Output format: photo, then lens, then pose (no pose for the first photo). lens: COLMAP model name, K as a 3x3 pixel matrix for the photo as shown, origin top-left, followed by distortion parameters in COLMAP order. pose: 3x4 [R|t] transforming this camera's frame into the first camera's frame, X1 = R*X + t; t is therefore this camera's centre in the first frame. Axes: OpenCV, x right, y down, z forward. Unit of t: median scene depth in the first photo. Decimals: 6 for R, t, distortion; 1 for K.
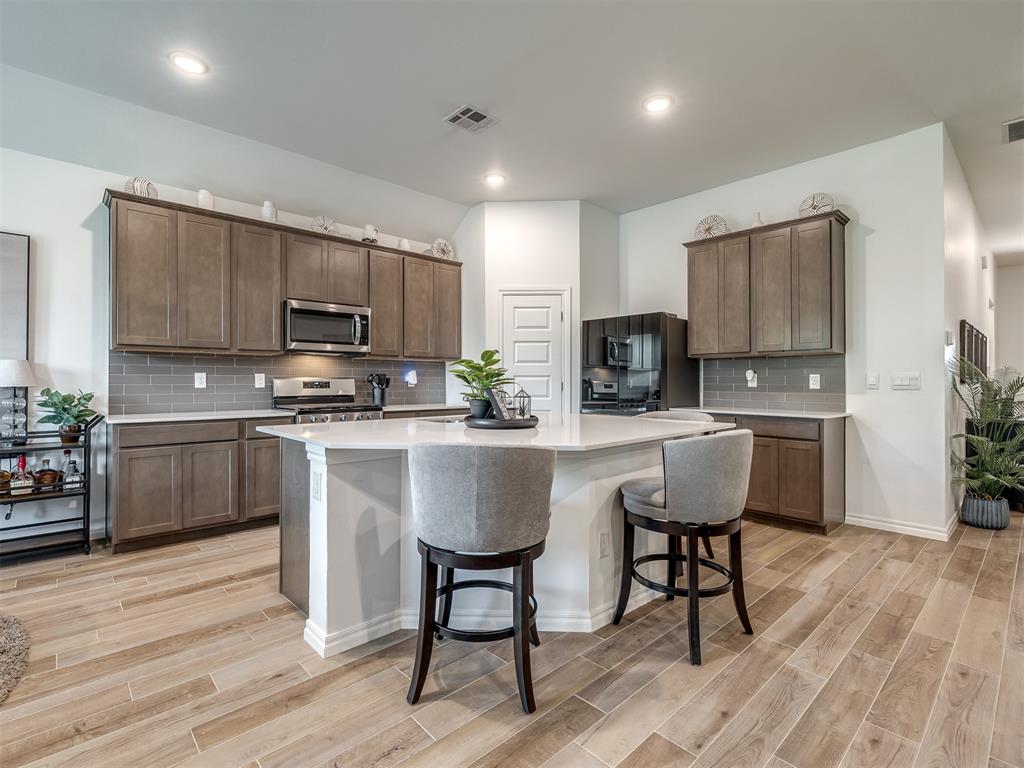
lens RADIAL K [[492.1, 0, 496.6], [0, 492.1, 382.6], [0, 0, 1]] dist [0.000428, 0.000186]
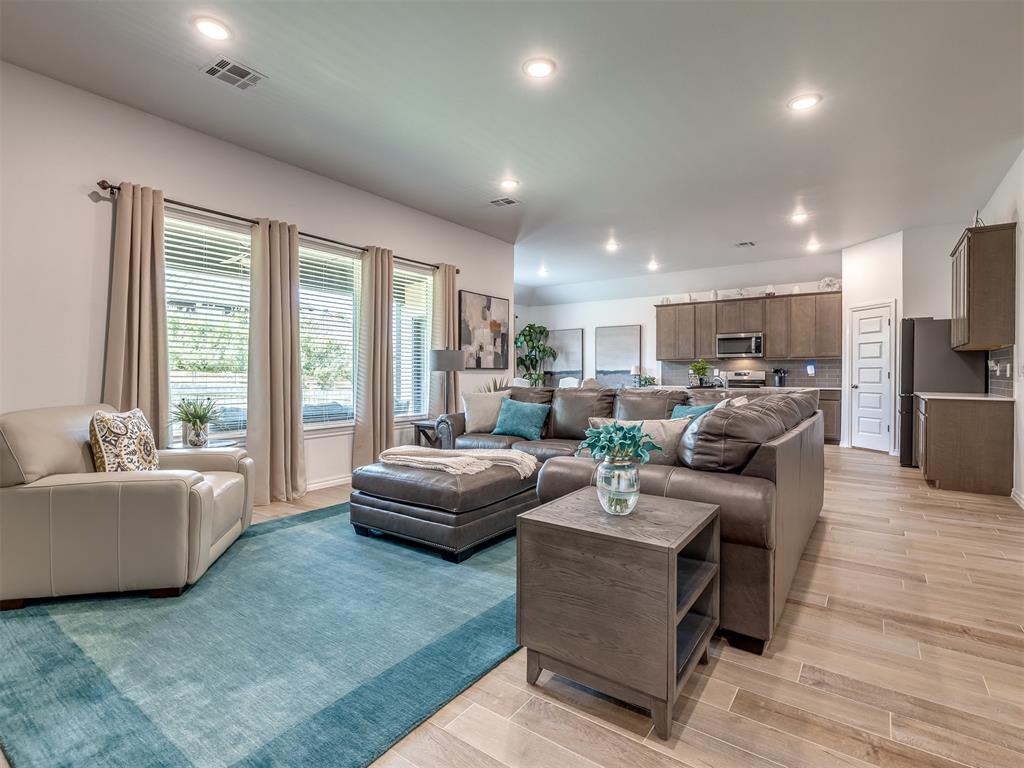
lens RADIAL K [[485.3, 0, 511.9], [0, 485.3, 376.7], [0, 0, 1]] dist [0.002009, 0.000282]
pose [[0.206143, 0.003572, -0.978515, 1.412072], [-0.002766, 0.999991, 0.003068, 0.010824], [0.978518, 0.002074, 0.206151, -0.303871]]
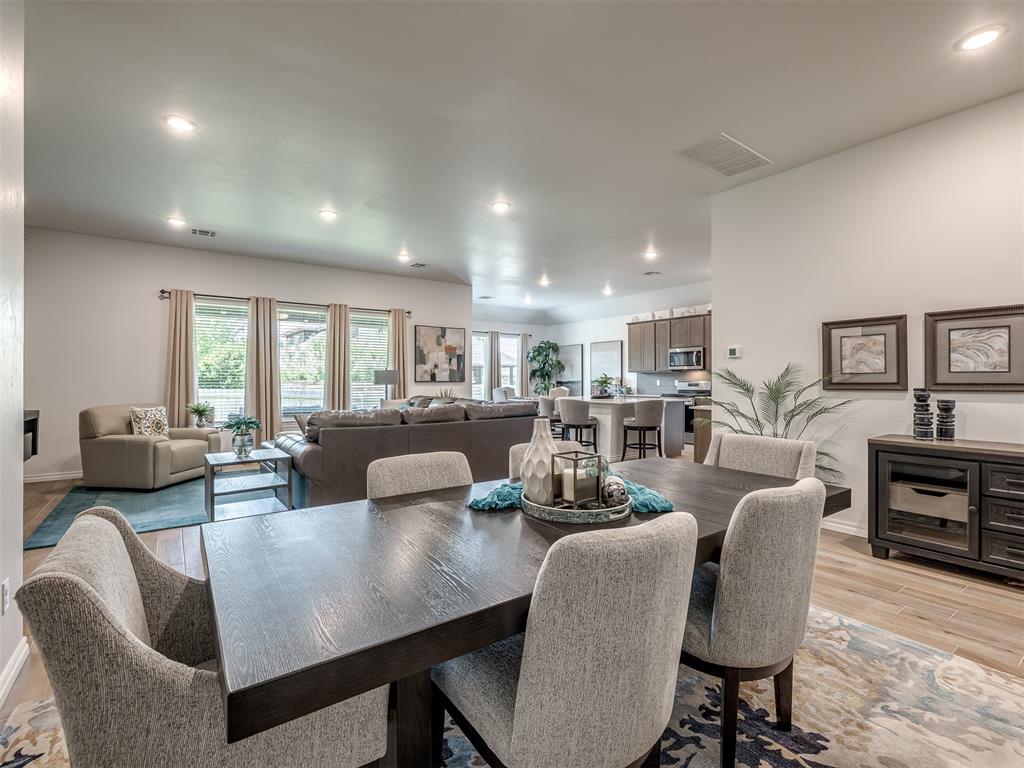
lens RADIAL K [[477.0, 0, 515.5], [0, 477.0, 384.7], [0, 0, 1]] dist [0.002010, 0.000369]
pose [[-0.106717, 0.008618, -0.994252, 1.887784], [0.000174, 0.999963, 0.008649, -0.014777], [0.994289, 0.000750, -0.106715, 0.483411]]
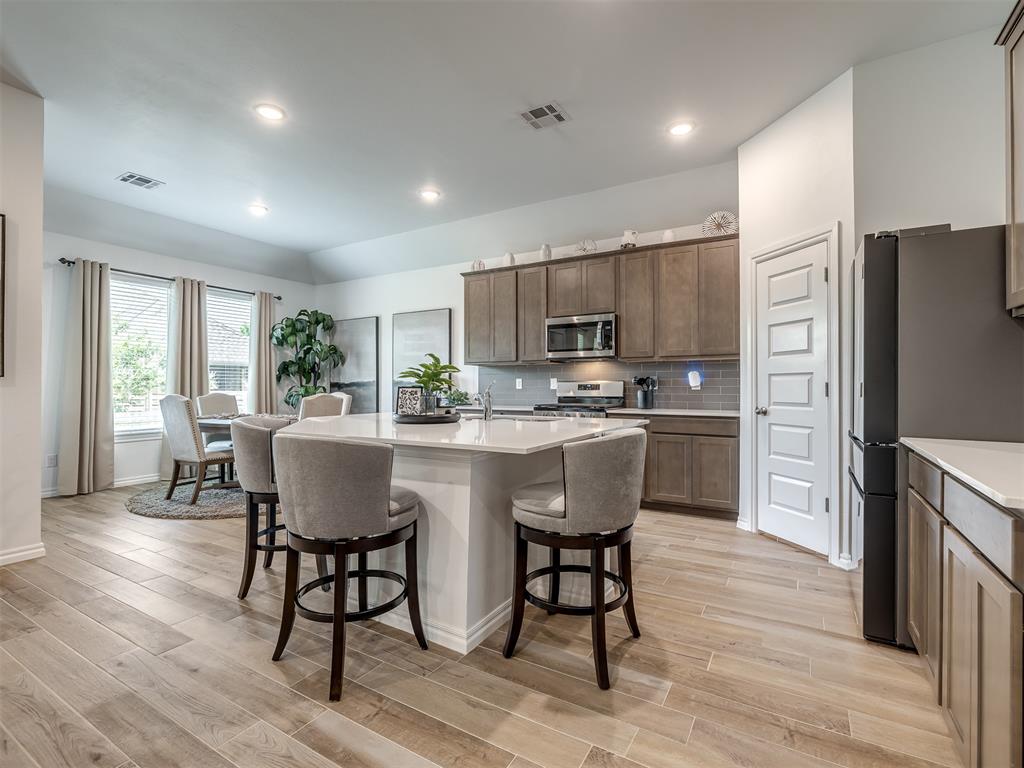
lens RADIAL K [[477.0, 0, 515.5], [0, 477.0, 384.7], [0, 0, 1]] dist [0.002010, 0.000369]
pose [[0.301428, -0.005682, -0.953472, 0.682044], [-0.001240, 0.999979, -0.006351, 0.006409], [0.953488, 0.003097, 0.301415, 0.536374]]
